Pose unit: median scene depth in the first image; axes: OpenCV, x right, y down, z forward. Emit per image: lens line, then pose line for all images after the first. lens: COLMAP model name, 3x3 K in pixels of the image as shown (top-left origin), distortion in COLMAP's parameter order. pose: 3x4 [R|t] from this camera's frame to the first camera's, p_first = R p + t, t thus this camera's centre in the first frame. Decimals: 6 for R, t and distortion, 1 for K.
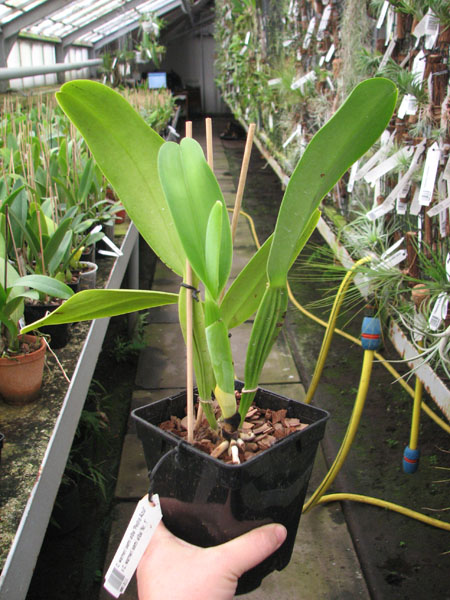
lens RADIAL K [[630.4, 0, 225.0], [0, 630.4, 300.0], [0, 0, 1]] dist [-0.194273, 0.277622]
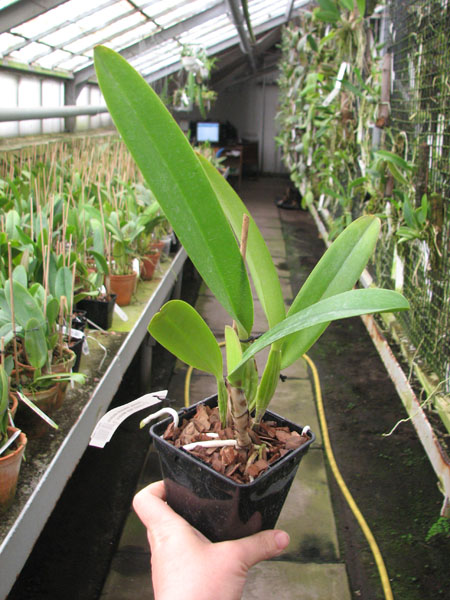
lens RADIAL K [[630.4, 0, 225.0], [0, 630.4, 300.0], [0, 0, 1]] dist [-0.194273, 0.277622]
pose [[0.994068, 0.074896, -0.078867, -0.002788], [-0.080658, 0.994094, -0.072606, -0.108175], [0.072963, 0.078536, 0.994238, 0.276683]]
